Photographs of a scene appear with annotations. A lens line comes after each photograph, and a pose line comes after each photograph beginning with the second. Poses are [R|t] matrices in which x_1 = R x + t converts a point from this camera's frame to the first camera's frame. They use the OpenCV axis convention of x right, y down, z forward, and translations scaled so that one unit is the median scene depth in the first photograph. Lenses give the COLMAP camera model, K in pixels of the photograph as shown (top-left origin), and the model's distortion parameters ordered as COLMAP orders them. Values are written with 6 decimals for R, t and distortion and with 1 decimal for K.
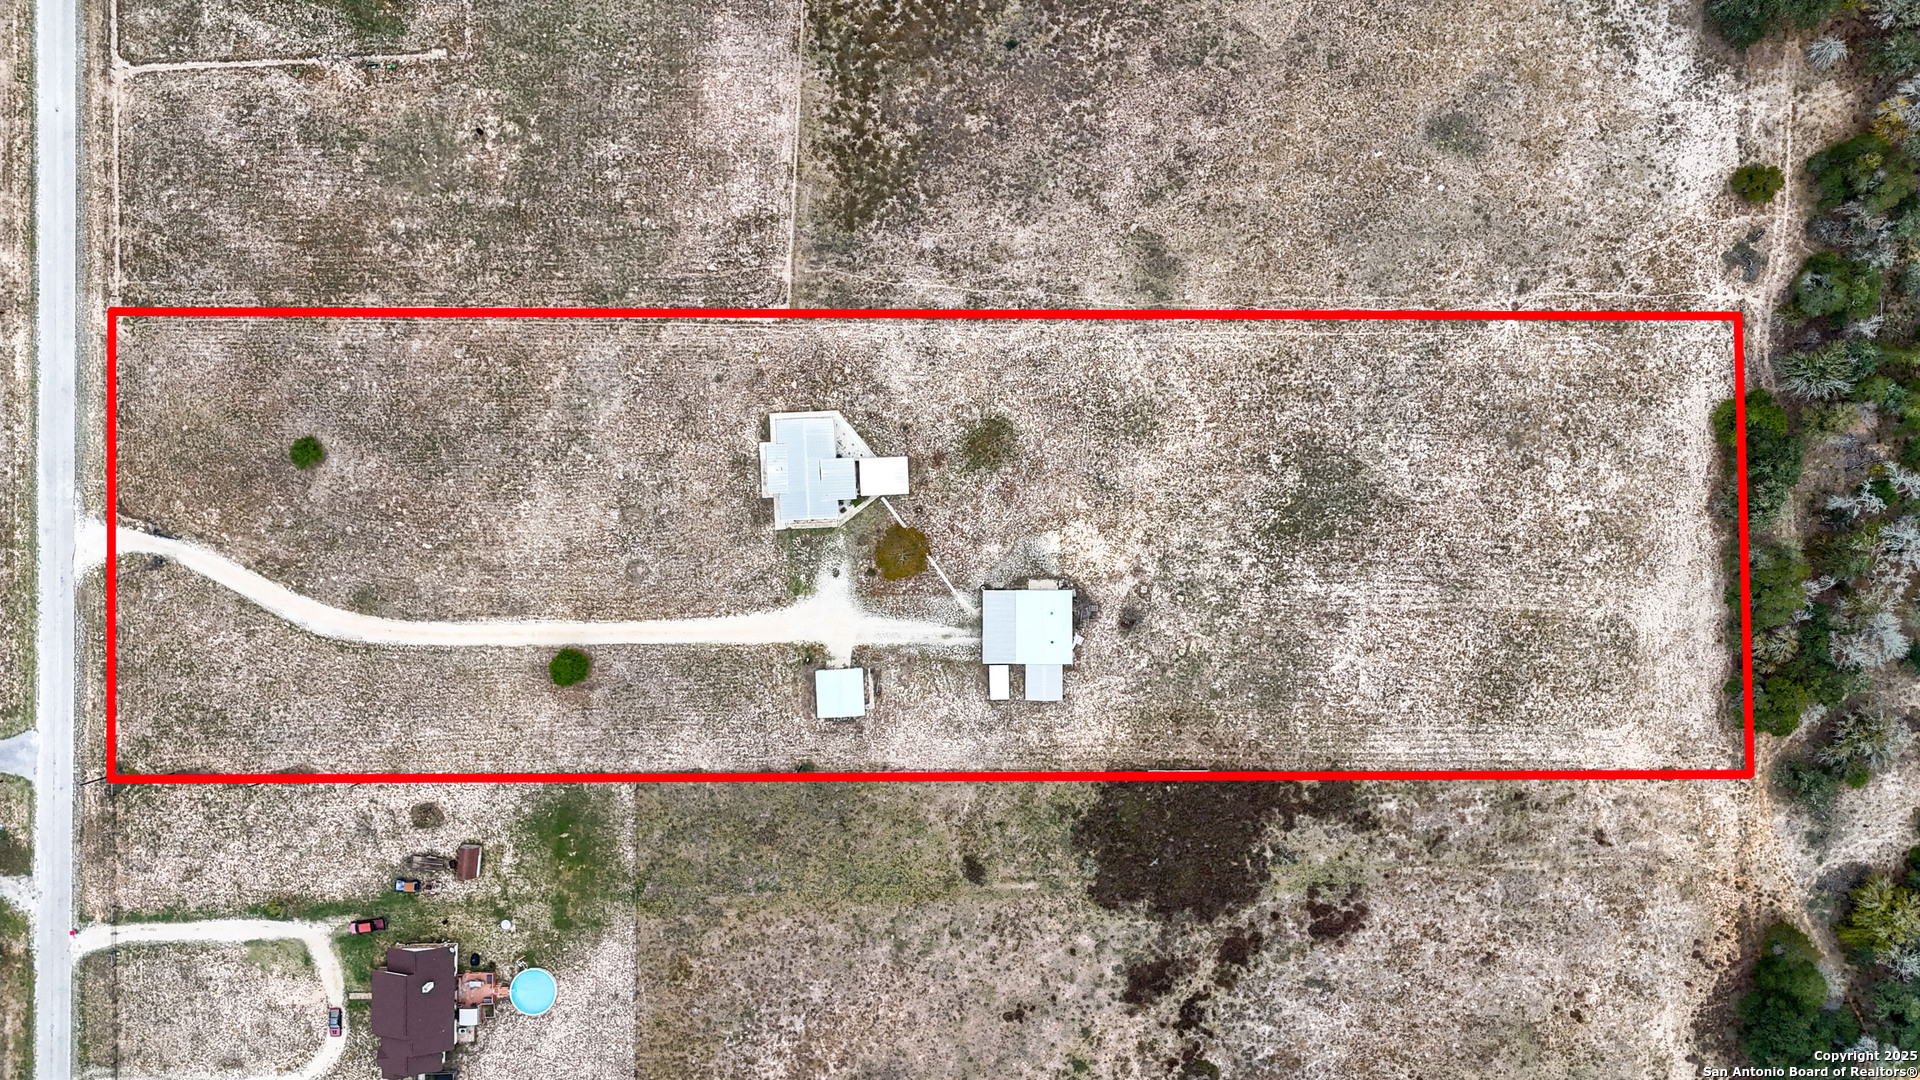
lens RADIAL K [[1405.5, 0, 950.6], [0, 1405.5, 535.7], [0, 0, 1]] dist [0.056572, -0.052472]
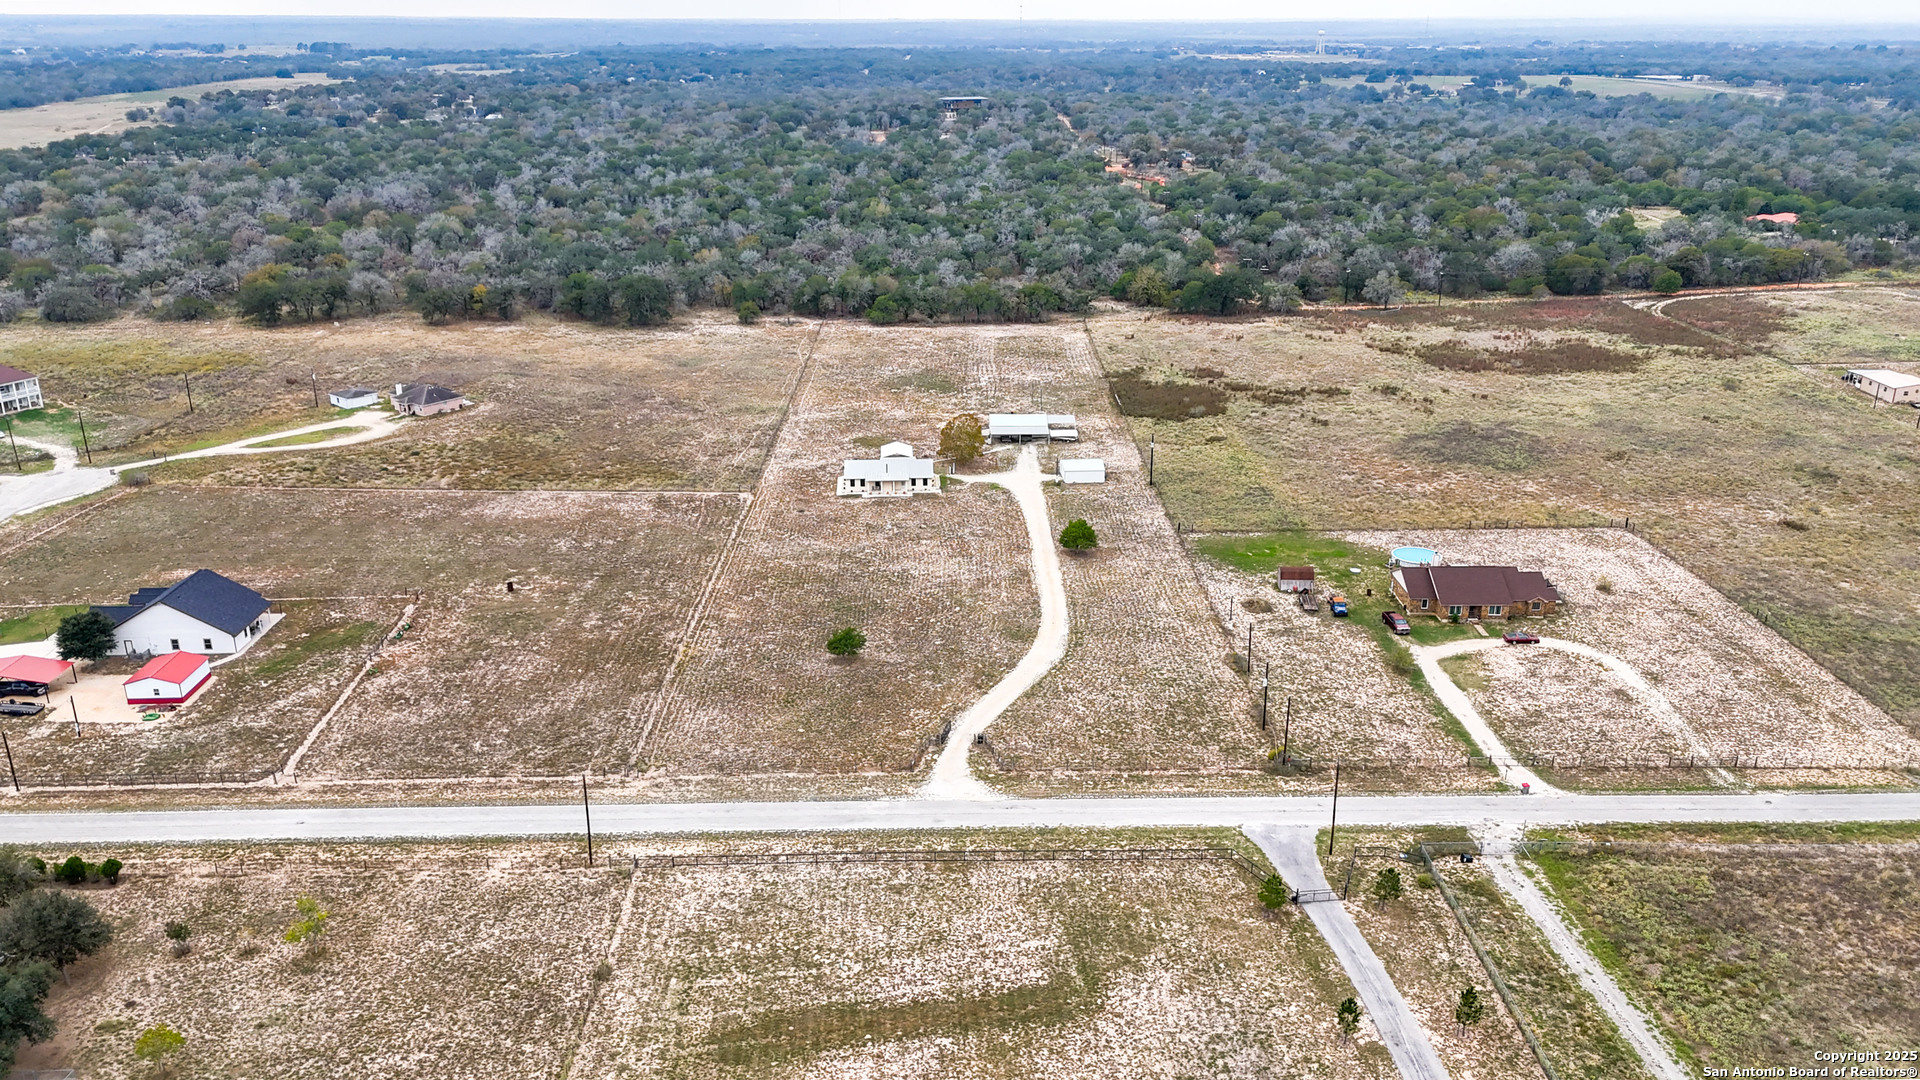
lens RADIAL K [[1405.5, 0, 961.5], [0, 1405.5, 533.9], [0, 0, 1]] dist [0.056572, -0.052472]
pose [[-0.008105, -0.366851, 0.930244, -1.169751], [0.999967, -0.003312, 0.007407, 0.003440], [0.000364, 0.930274, 0.366866, 0.621400]]
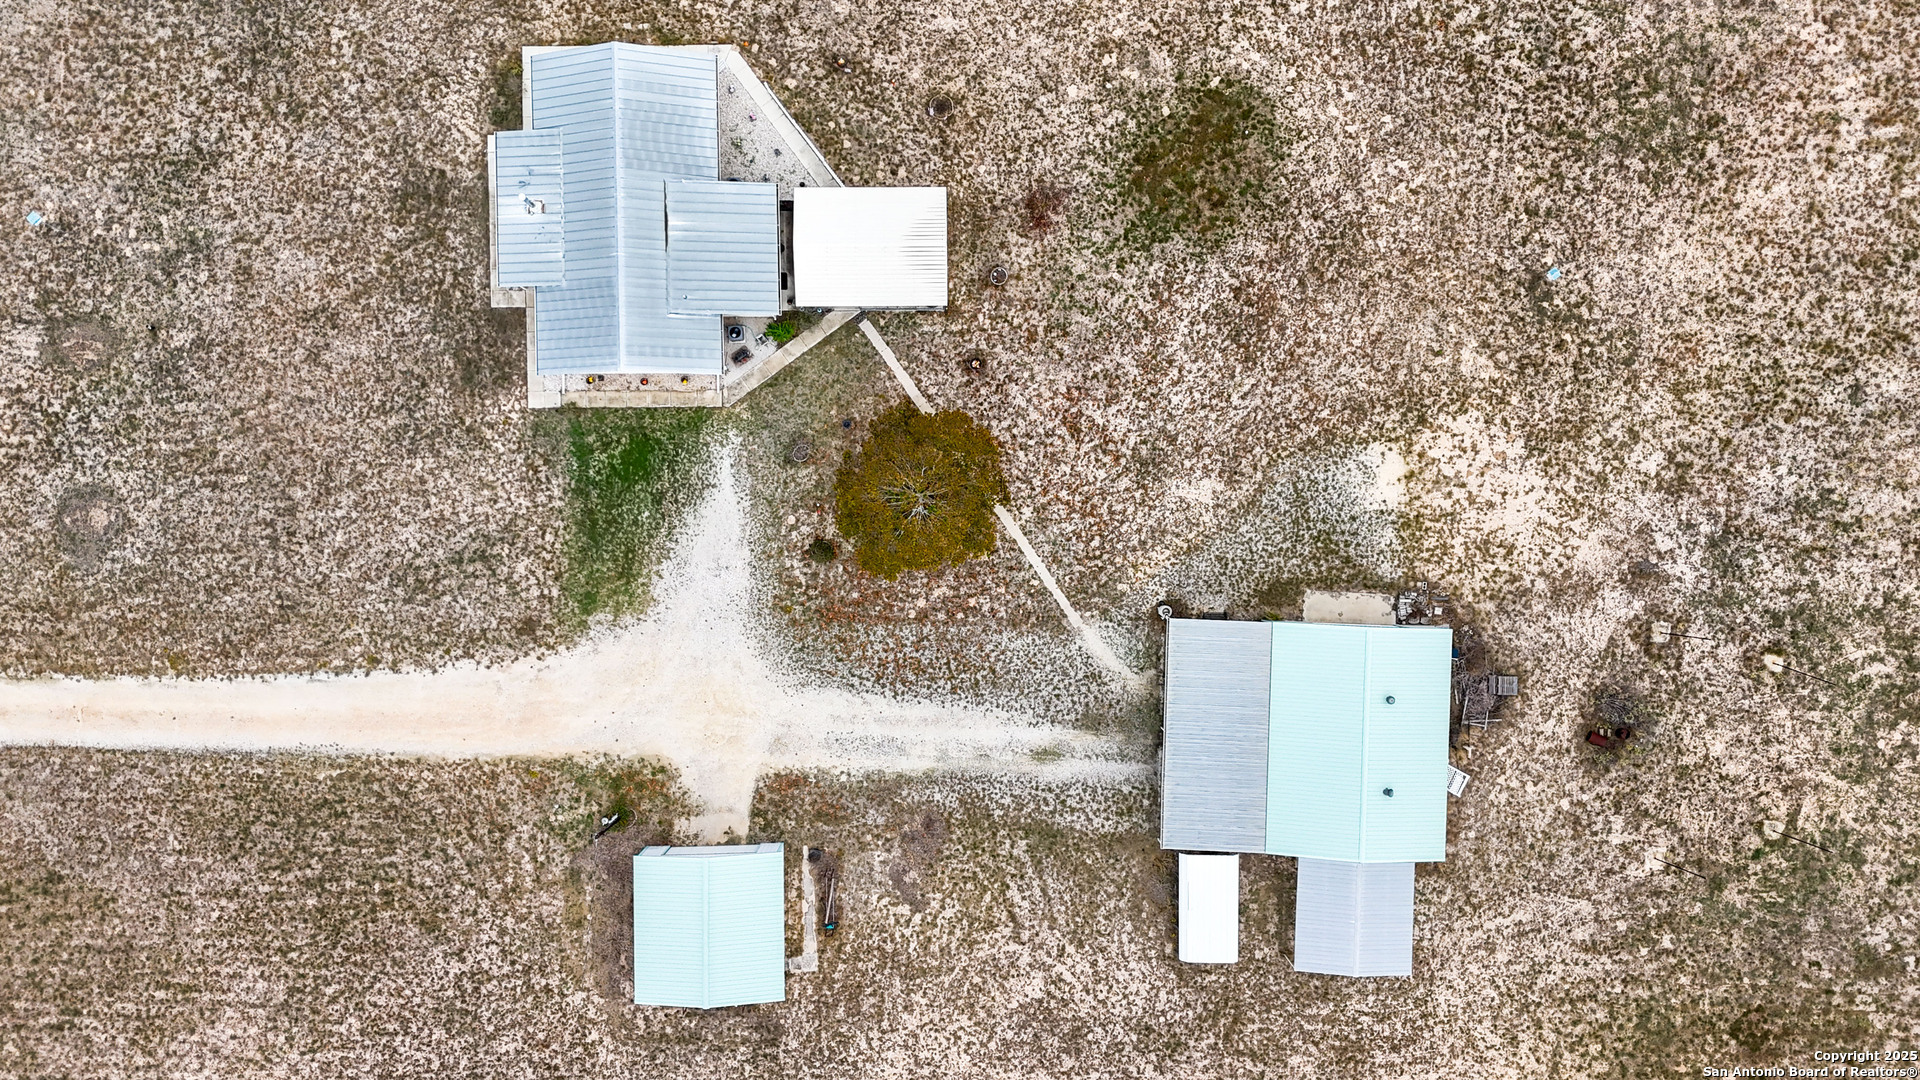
lens RADIAL K [[1405.5, 0, 960.2], [0, 1405.5, 540.0], [0, 0, 1]] dist [0.056572, -0.052472]
pose [[0.999271, 0.033666, -0.018029, -0.018858], [-0.033717, 0.999428, -0.002545, 0.023483], [0.017933, 0.003151, 0.999834, 0.677224]]
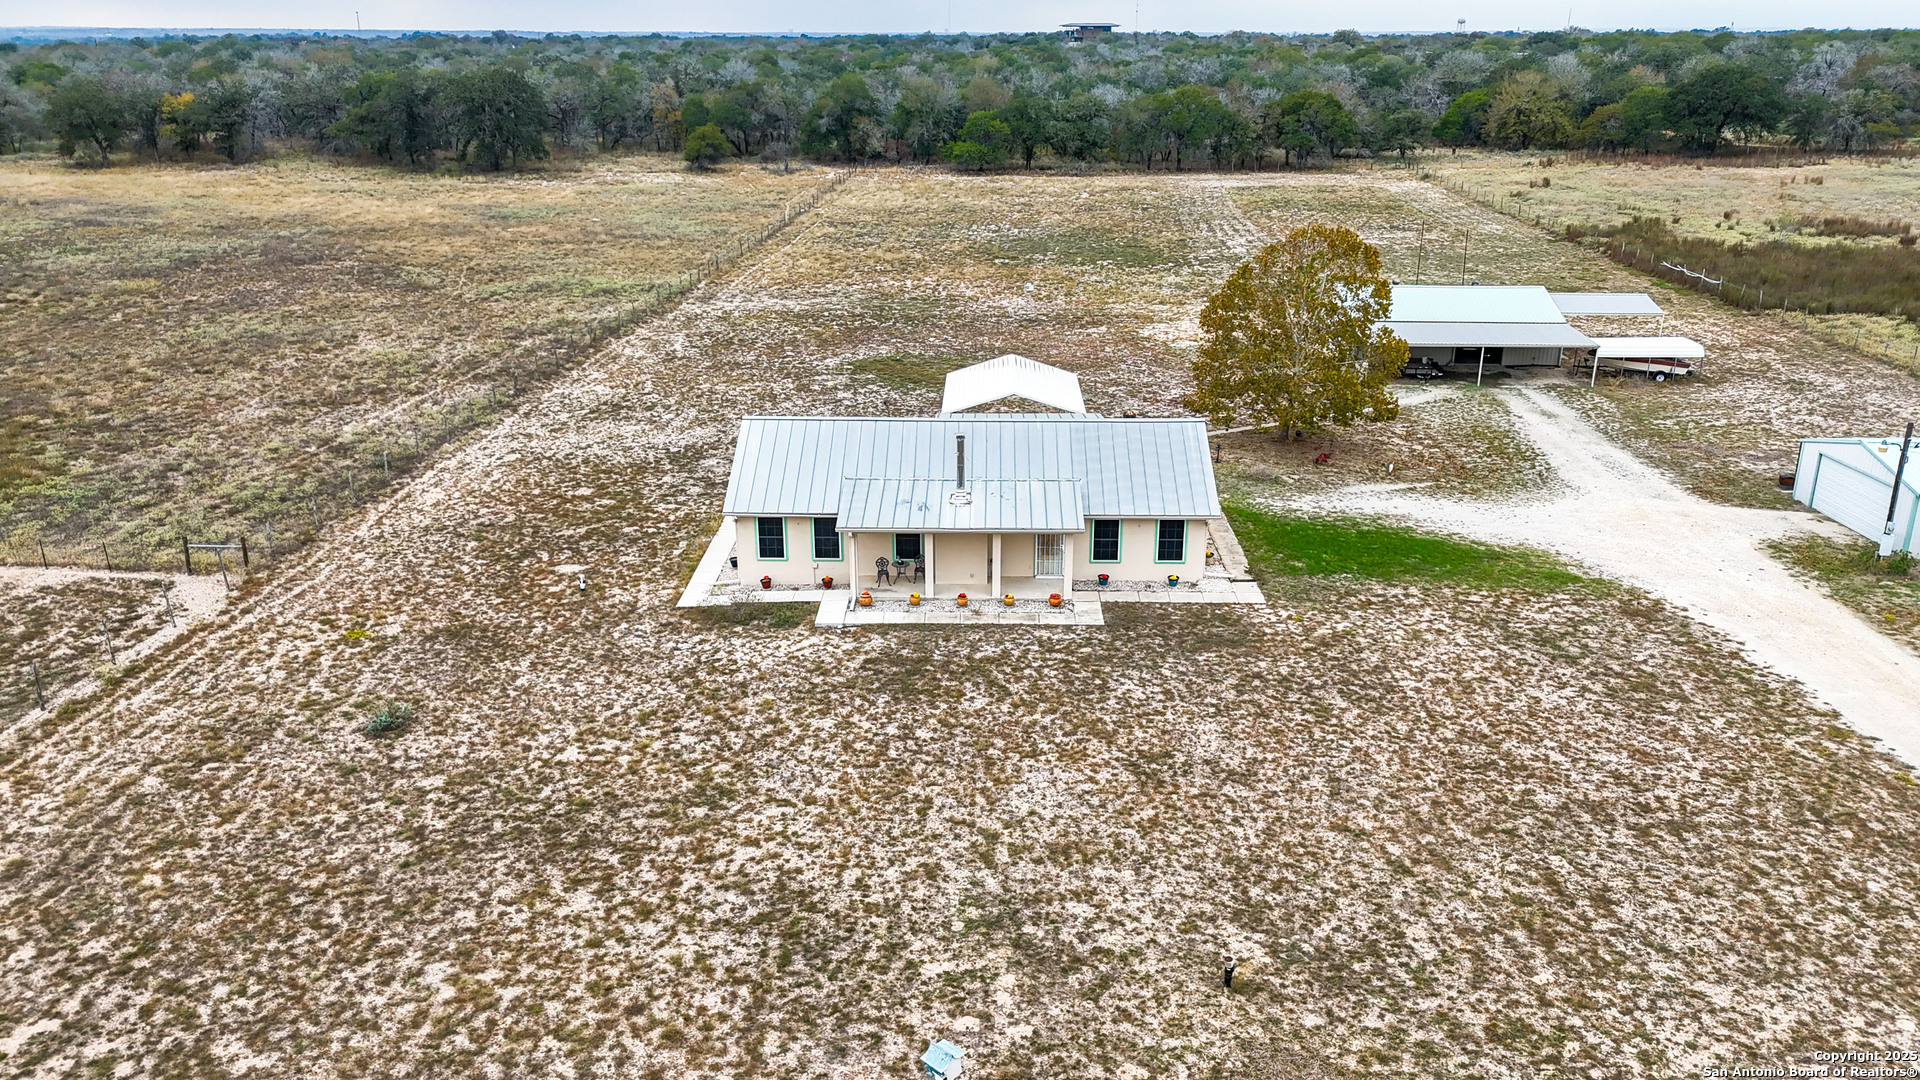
lens RADIAL K [[1405.5, 0, 960.3], [0, 1405.5, 549.1], [0, 0, 1]] dist [0.056572, -0.052472]
pose [[0.065802, -0.370380, 0.926547, -0.305558], [0.997821, 0.019997, -0.062870, -0.034560], [0.004758, 0.928665, 0.370889, 0.918485]]
